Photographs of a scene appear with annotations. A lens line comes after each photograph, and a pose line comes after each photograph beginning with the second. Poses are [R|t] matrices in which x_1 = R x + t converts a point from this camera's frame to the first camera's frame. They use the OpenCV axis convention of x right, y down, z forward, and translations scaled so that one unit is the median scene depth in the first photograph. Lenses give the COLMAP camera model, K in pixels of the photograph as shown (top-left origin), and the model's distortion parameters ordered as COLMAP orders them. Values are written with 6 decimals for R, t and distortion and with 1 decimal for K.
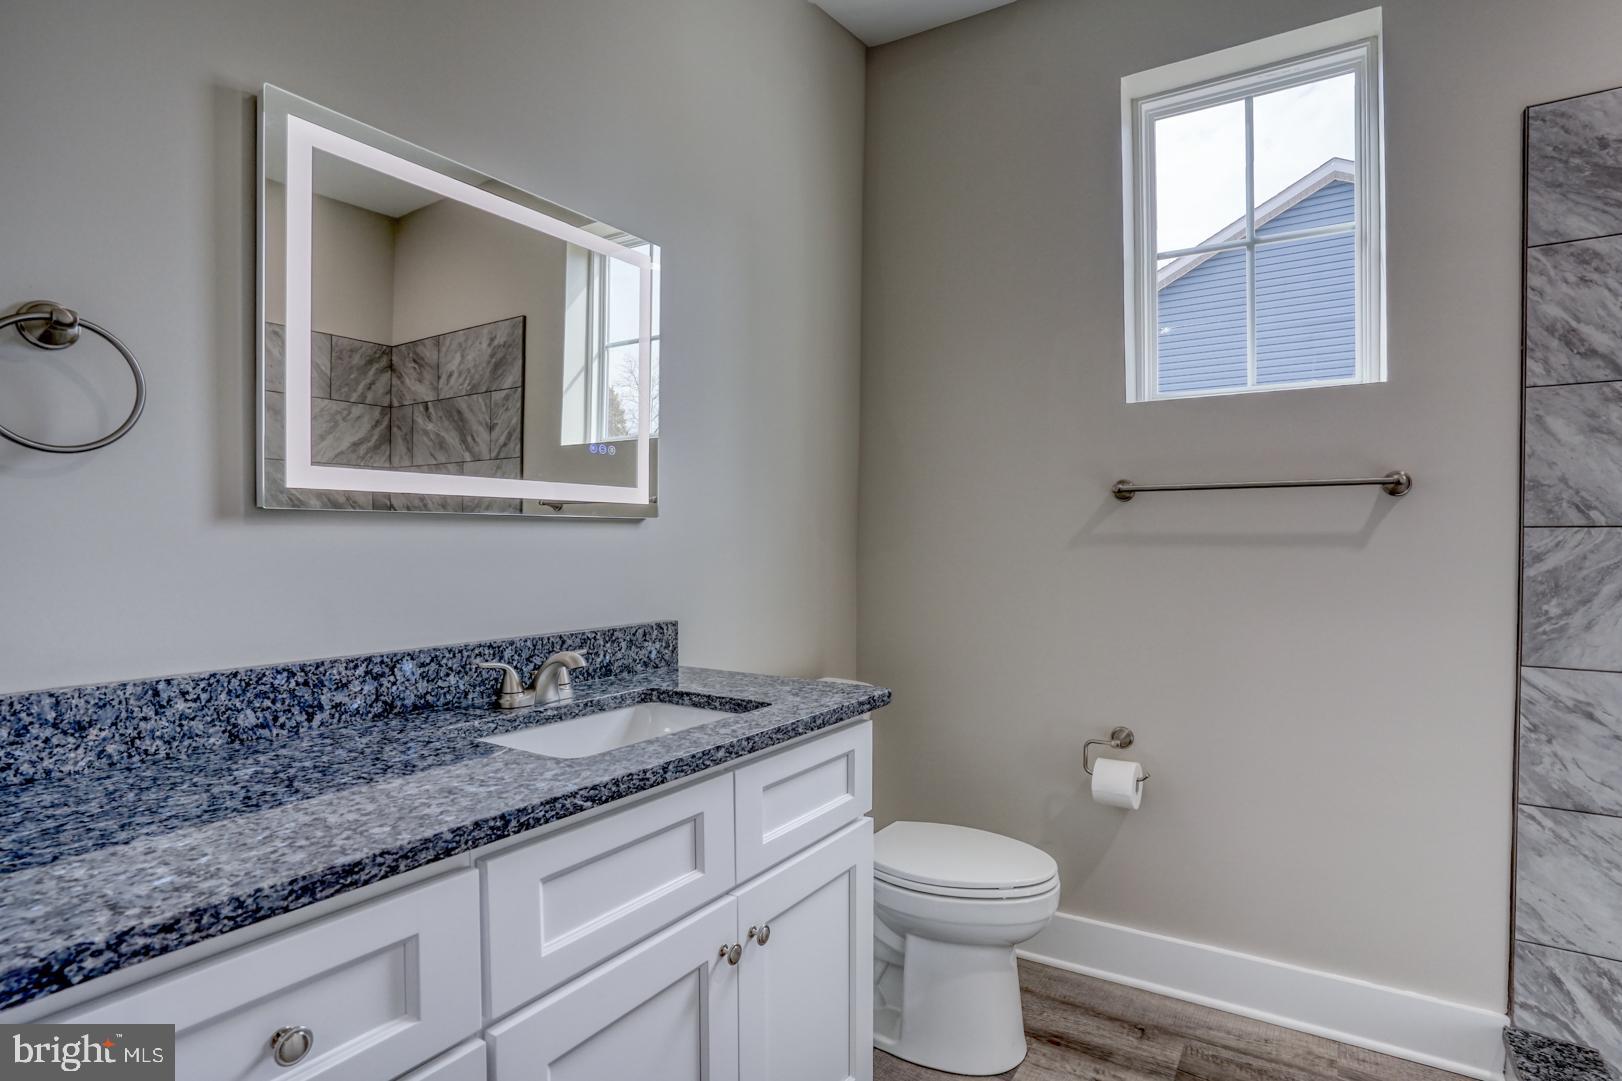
lens RADIAL K [[838.9, 0, 807.0], [0, 838.9, 555.7], [0, 0, 1]] dist [-0.096671, 0.049621]
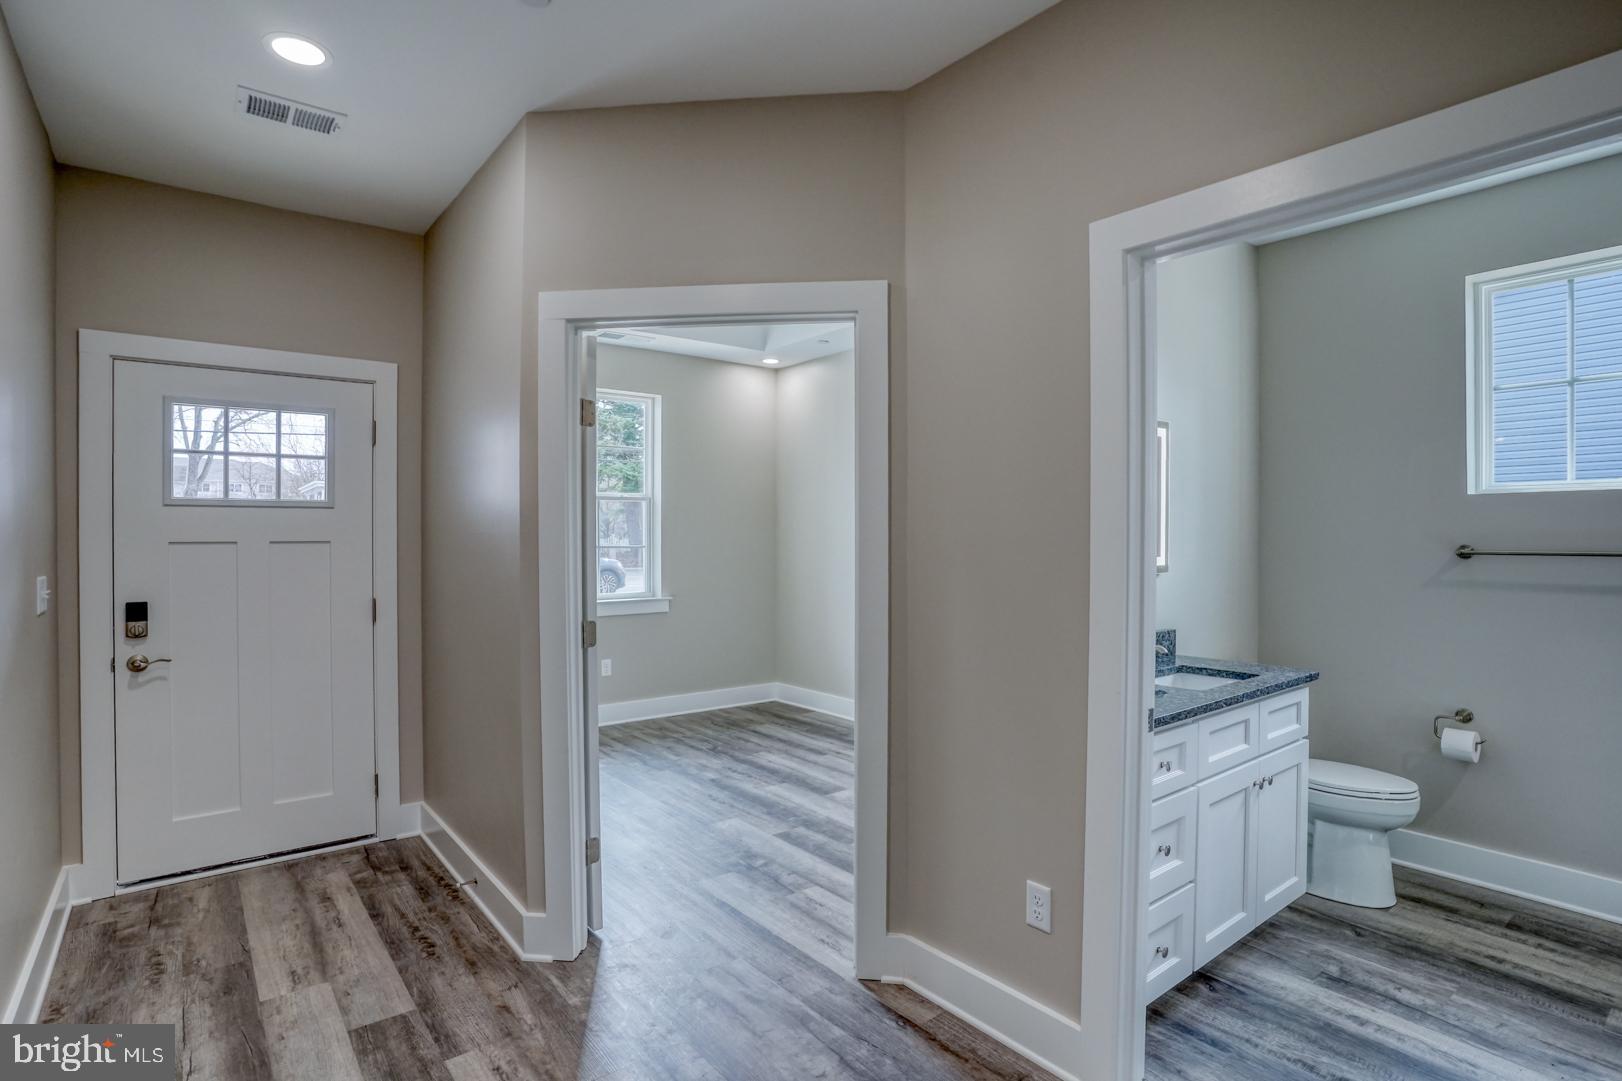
lens RADIAL K [[816.1, 0, 826.1], [0, 816.1, 534.8], [0, 0, 1]] dist [-0.072631, 0.030376]
pose [[0.948522, 0.003746, -0.316689, -0.333481], [-0.009497, 0.999817, -0.016617, -0.092871], [0.316569, 0.018769, 0.948384, -0.911095]]
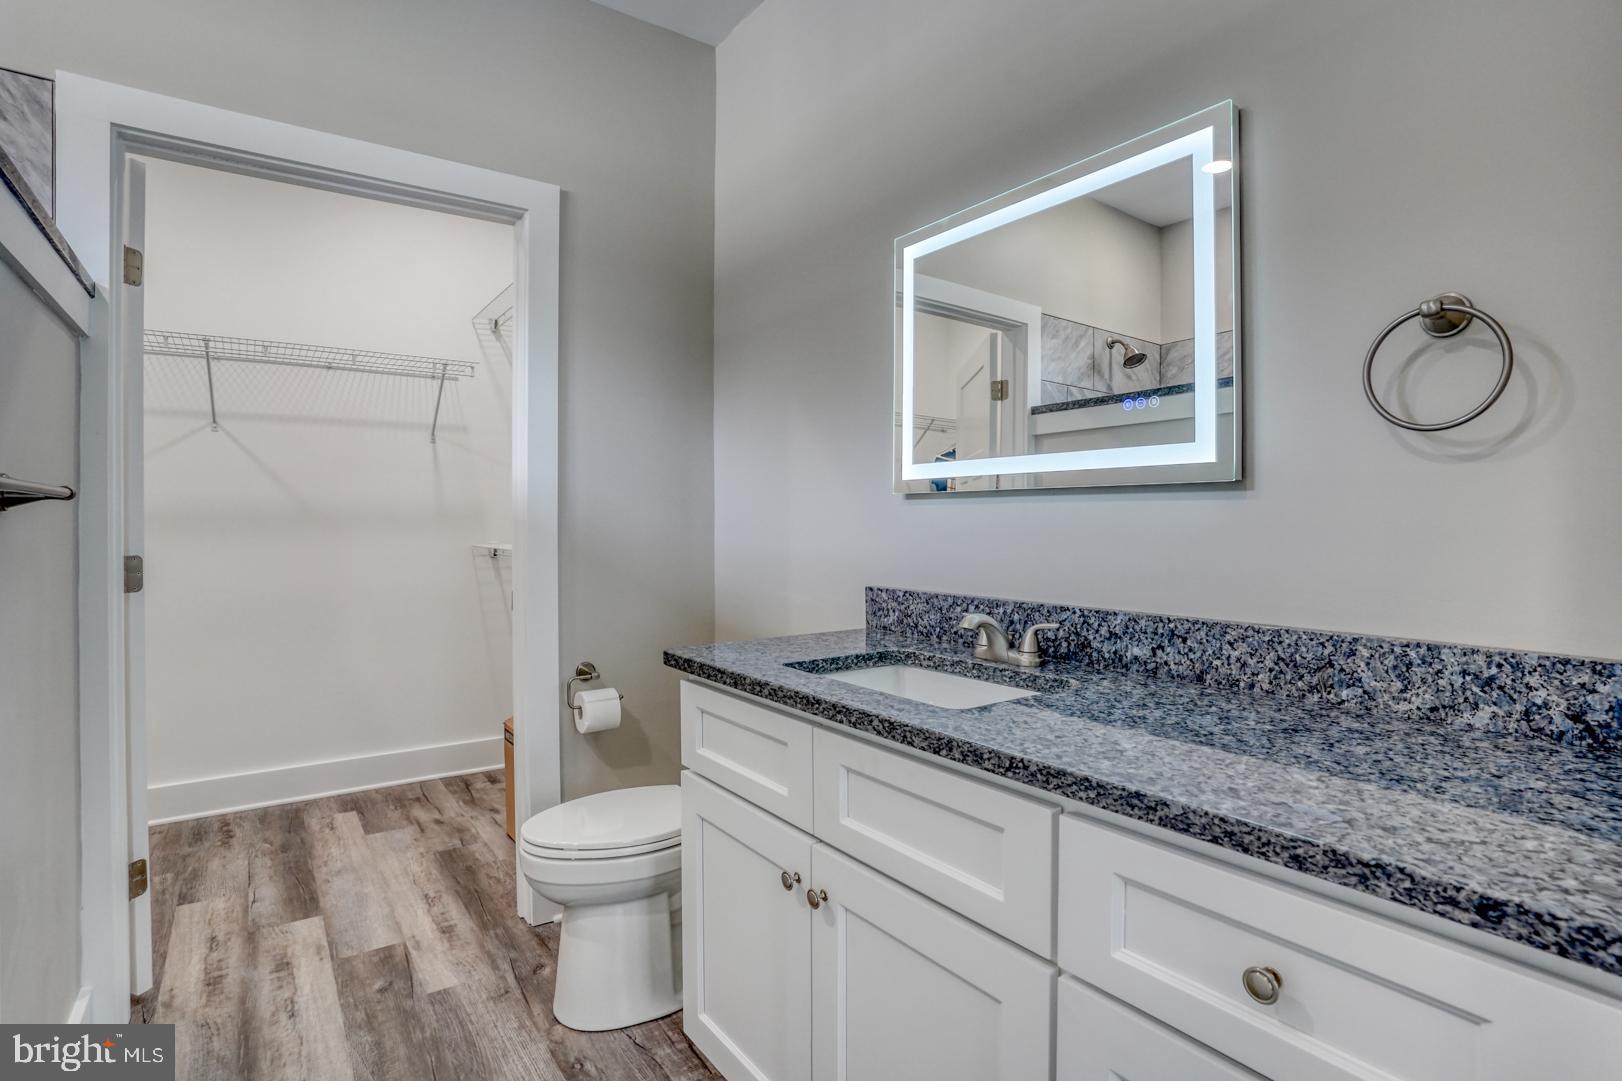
lens RADIAL K [[795.3, 0, 812.8], [0, 795.3, 511.9], [0, 0, 1]] dist [-0.070446, 0.026505]
pose [[-0.356326, 0.003618, -0.934355, 0.553947], [-0.018404, 0.999771, 0.010890, -0.018011], [0.934181, 0.021077, -0.356178, 0.871498]]
